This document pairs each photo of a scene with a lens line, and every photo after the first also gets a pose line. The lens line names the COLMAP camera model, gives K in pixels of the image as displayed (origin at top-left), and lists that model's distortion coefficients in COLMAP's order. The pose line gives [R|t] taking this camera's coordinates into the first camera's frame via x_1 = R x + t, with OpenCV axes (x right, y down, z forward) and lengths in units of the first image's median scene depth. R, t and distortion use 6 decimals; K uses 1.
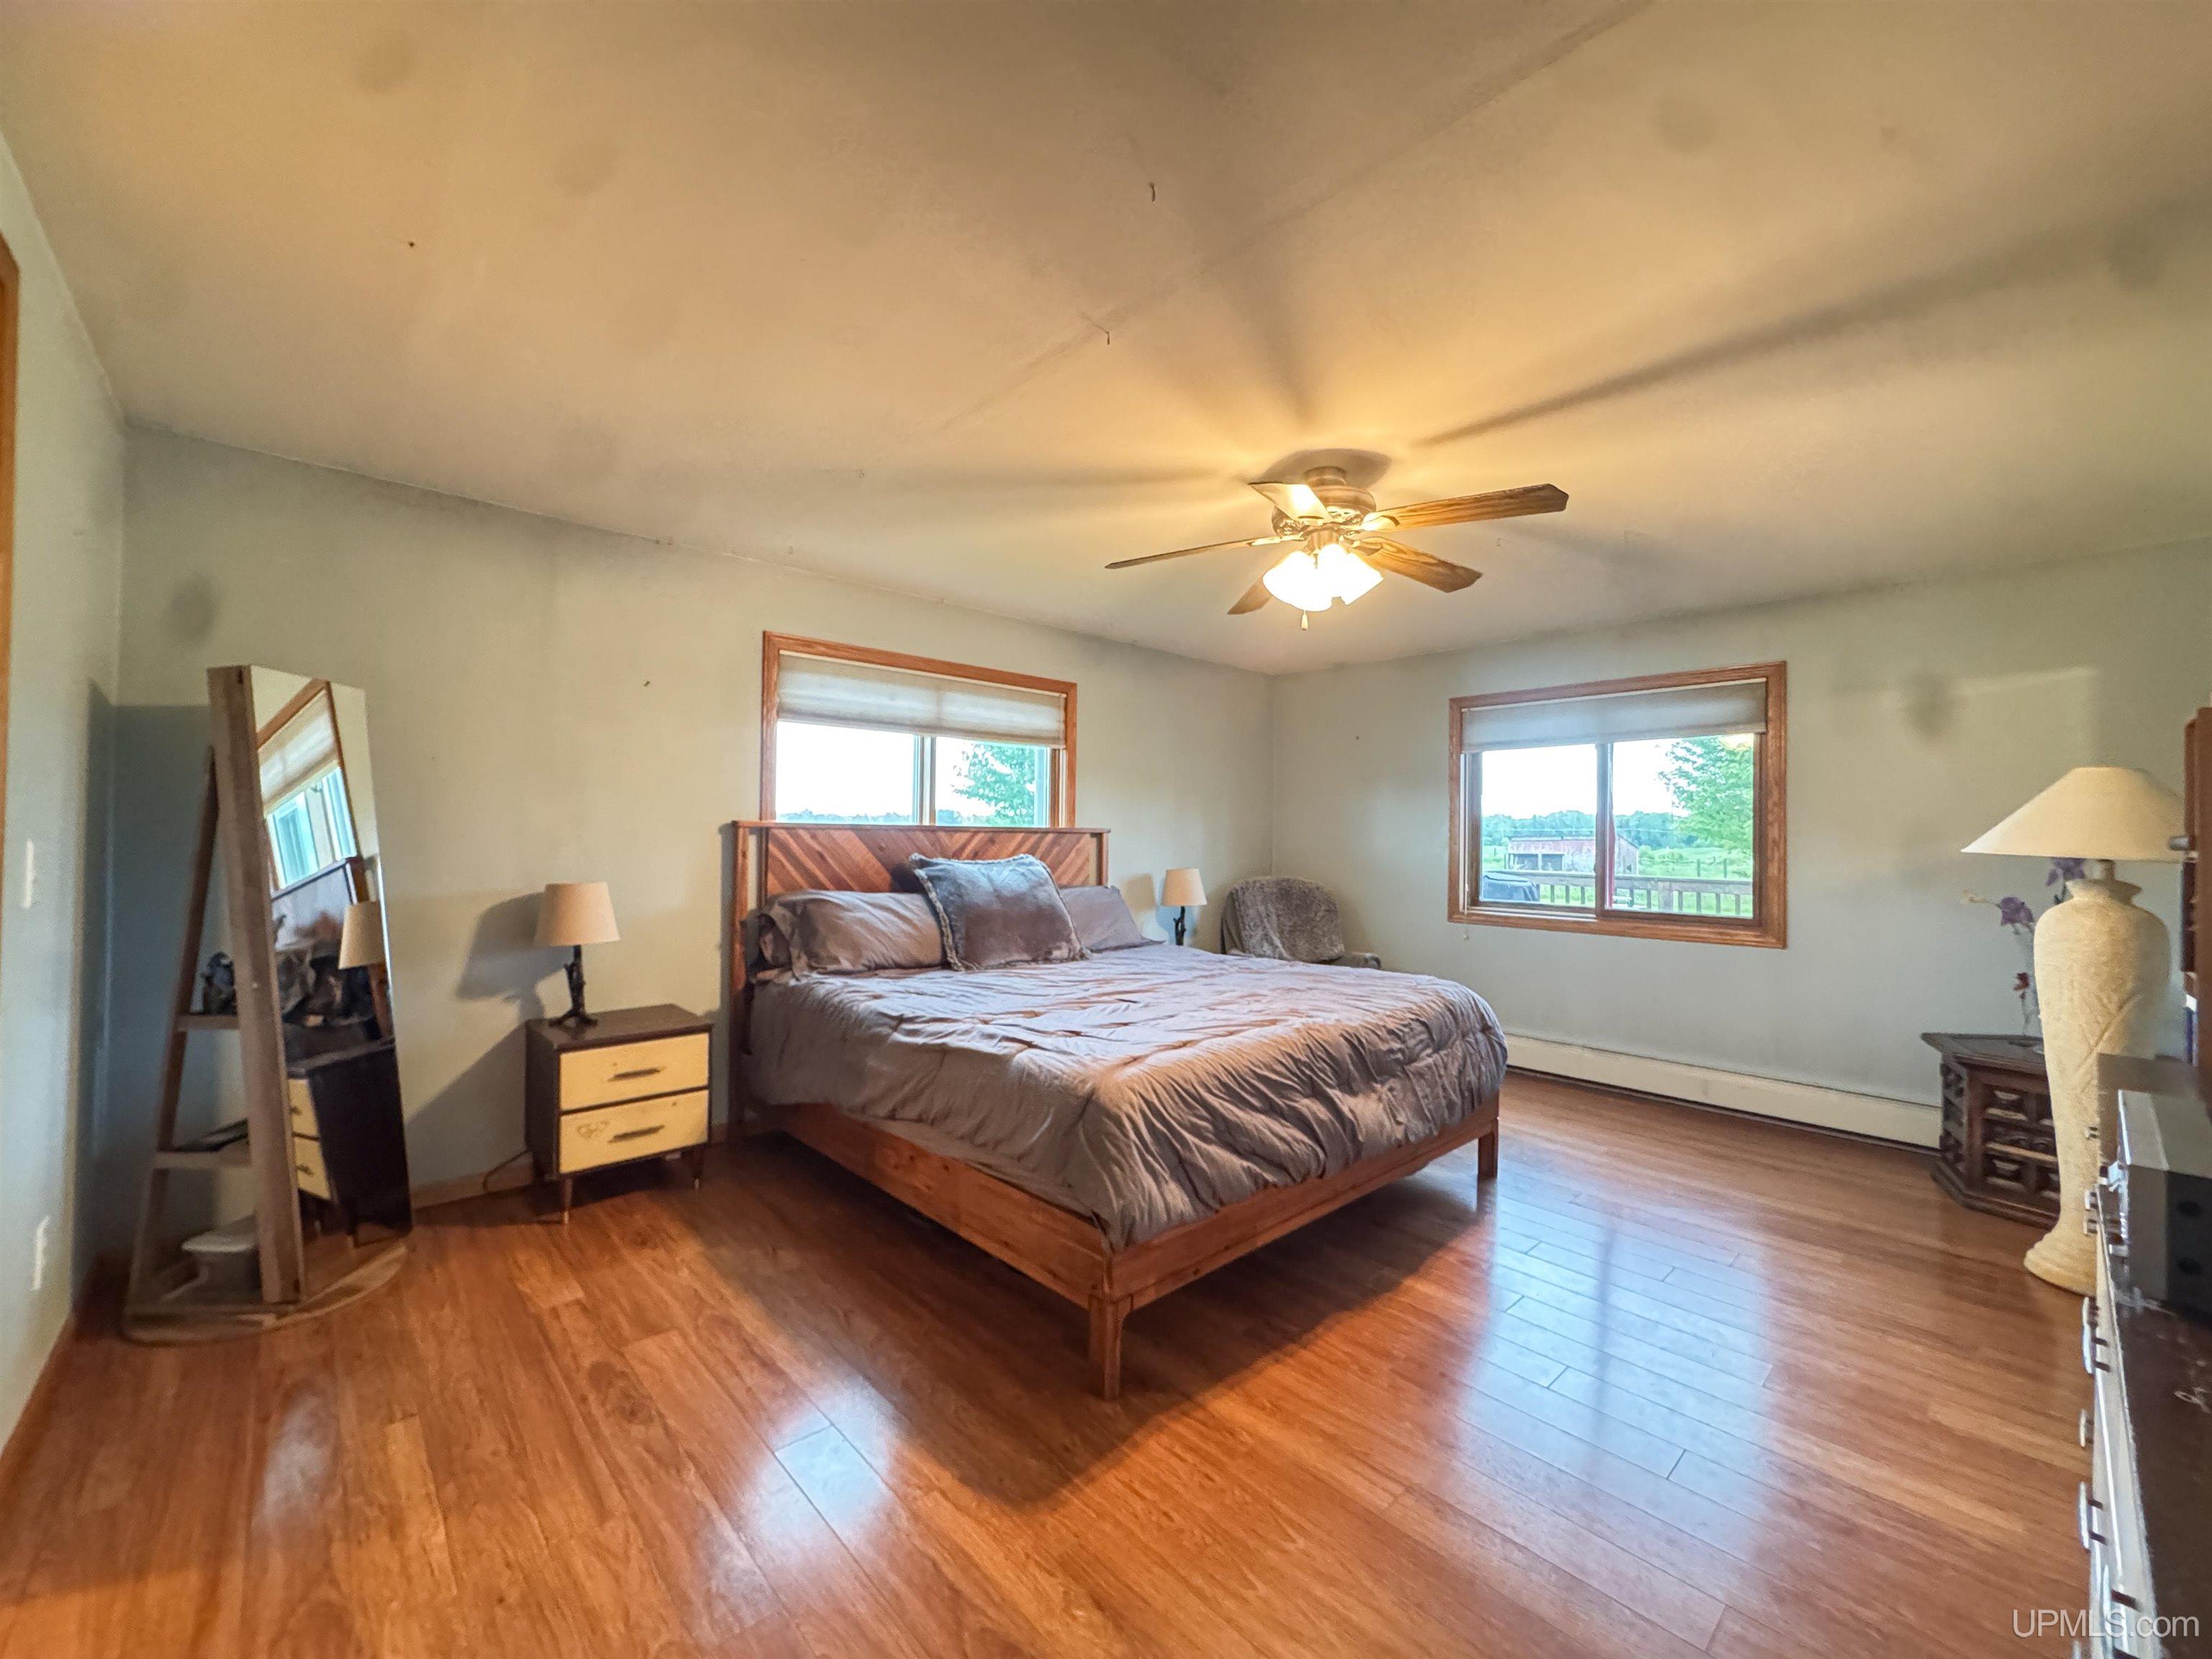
lens RADIAL K [[880.3, 0, 1071.2], [0, 880.3, 831.8], [0, 0, 1]] dist [-0.002832, 0.002257]
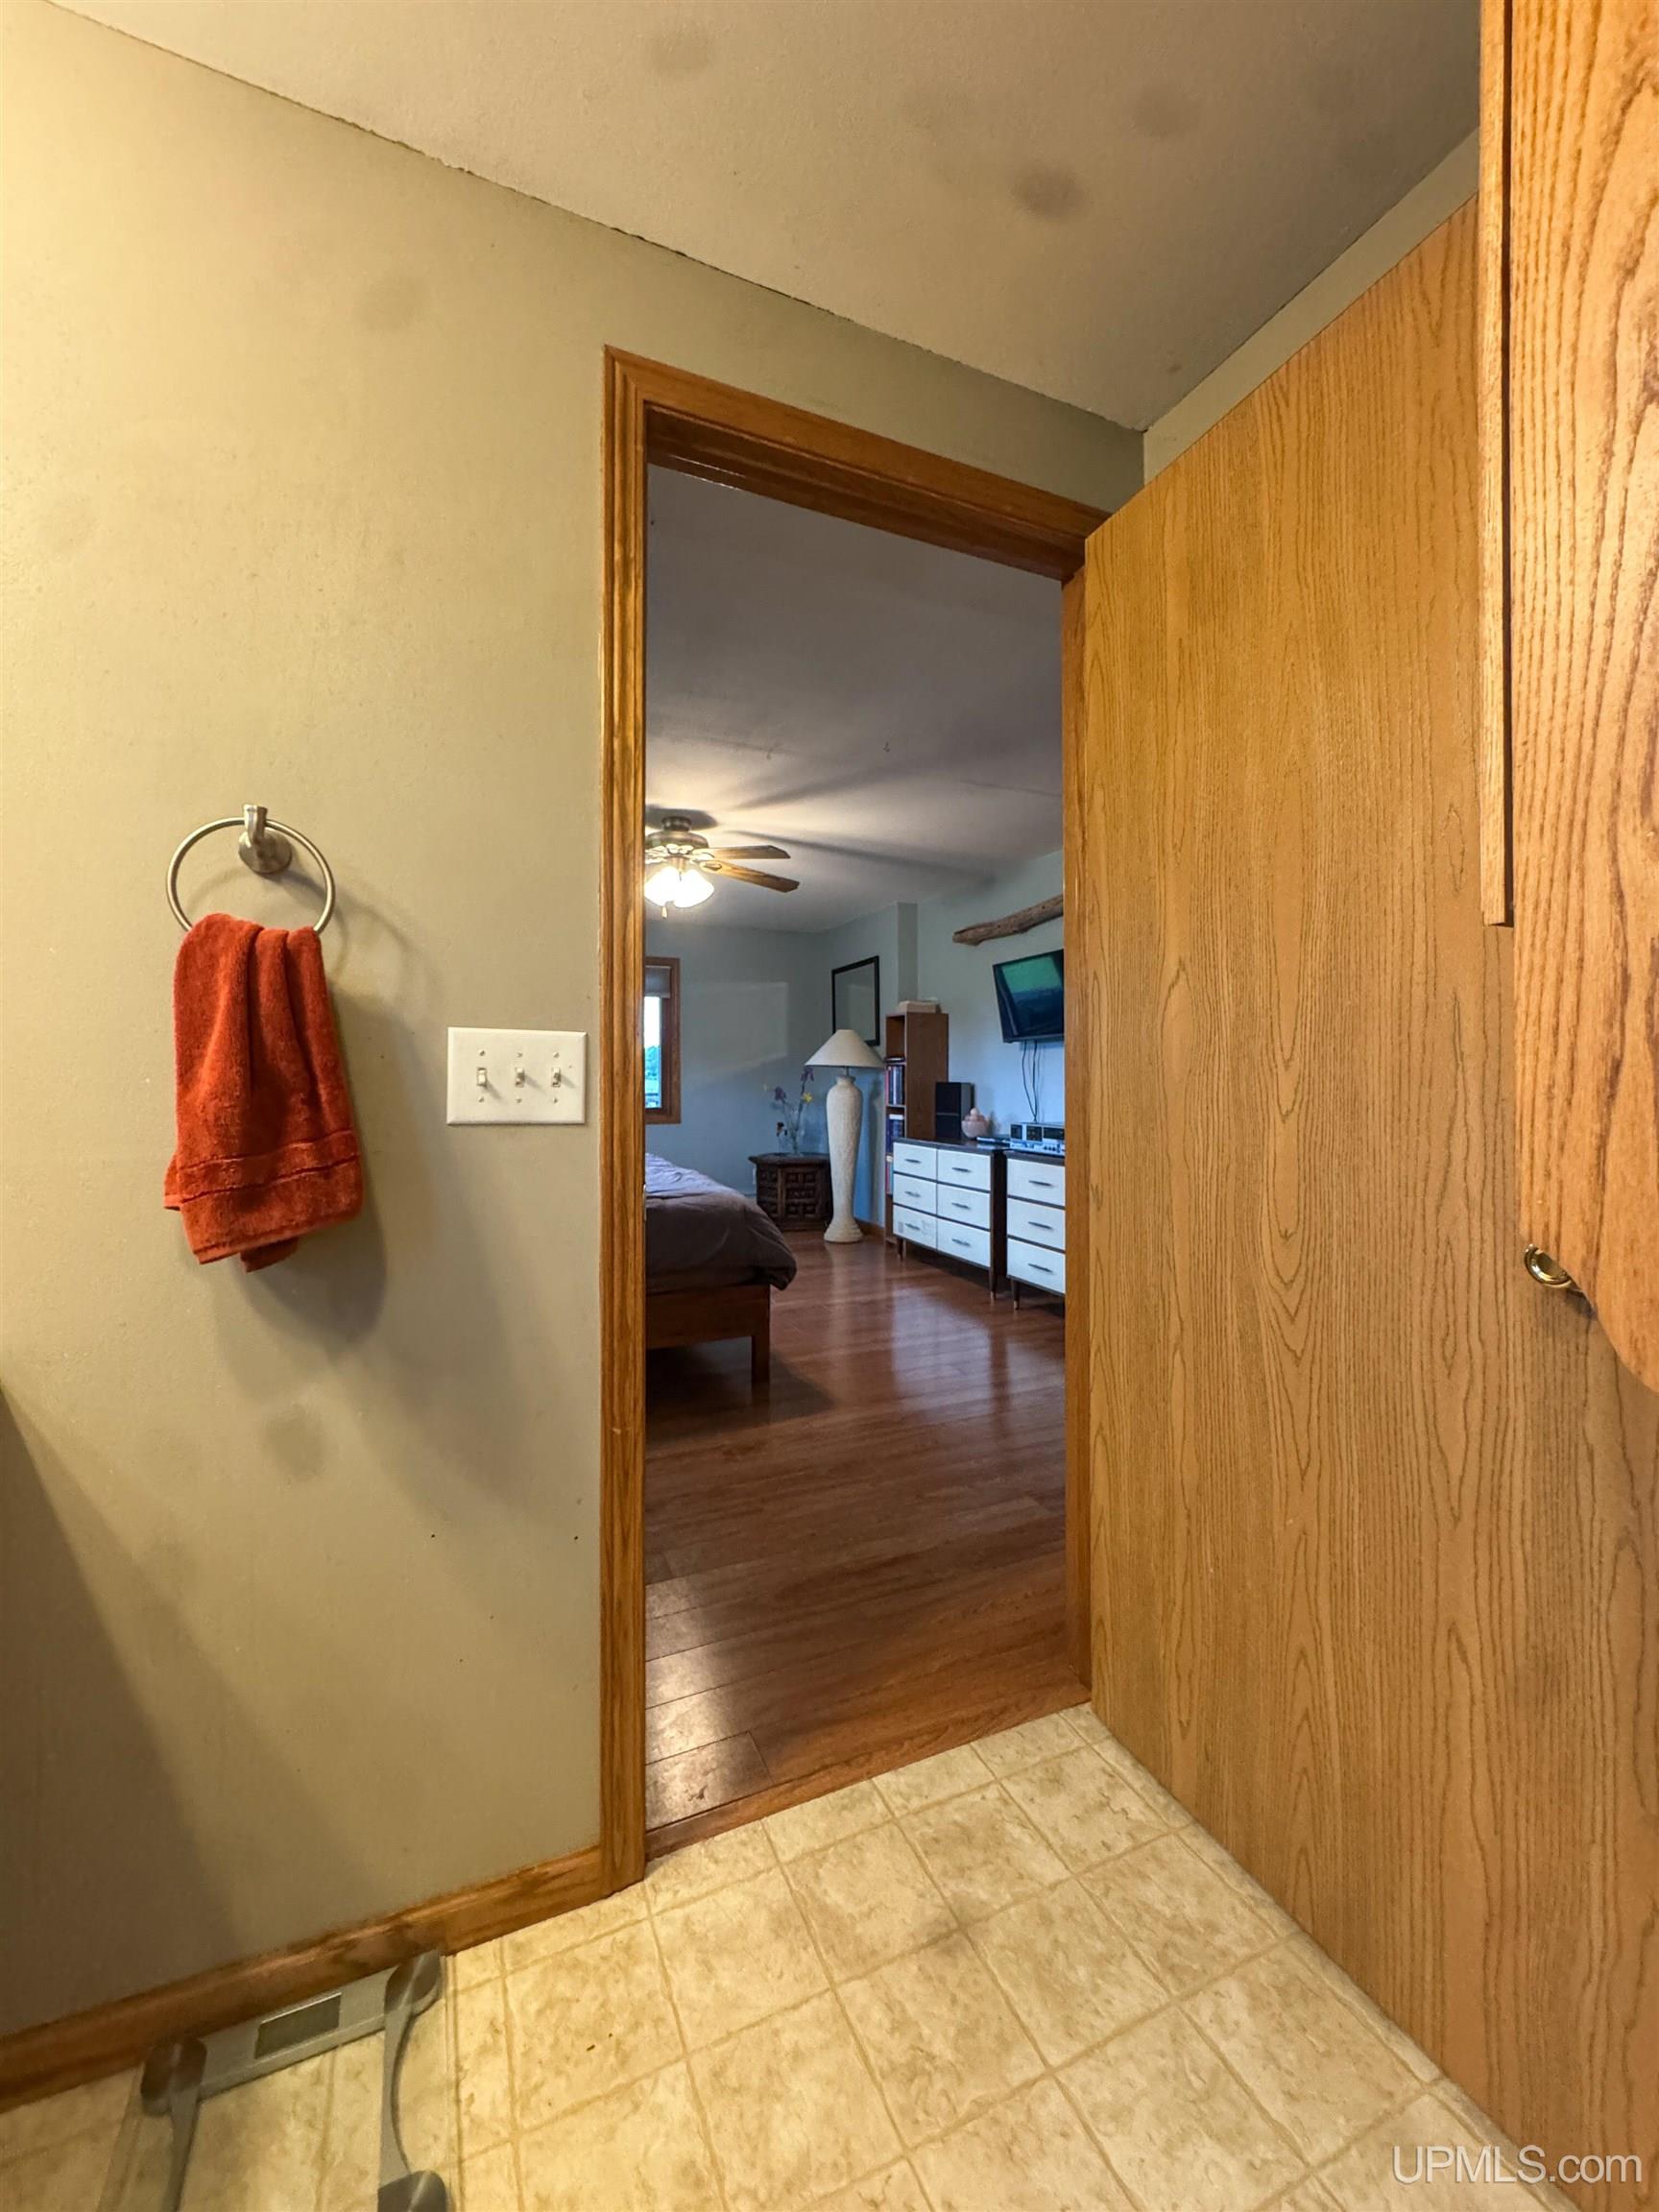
lens RADIAL K [[880.3, 0, 829.5], [0, 880.3, 1106.0], [0, 0, 1]] dist [-0.002832, 0.002257]
pose [[0.313292, -0.044368, 0.948620, -0.930307], [-0.001012, 0.998892, 0.047053, 0.018440], [-0.949656, -0.015701, 0.312900, 0.204780]]
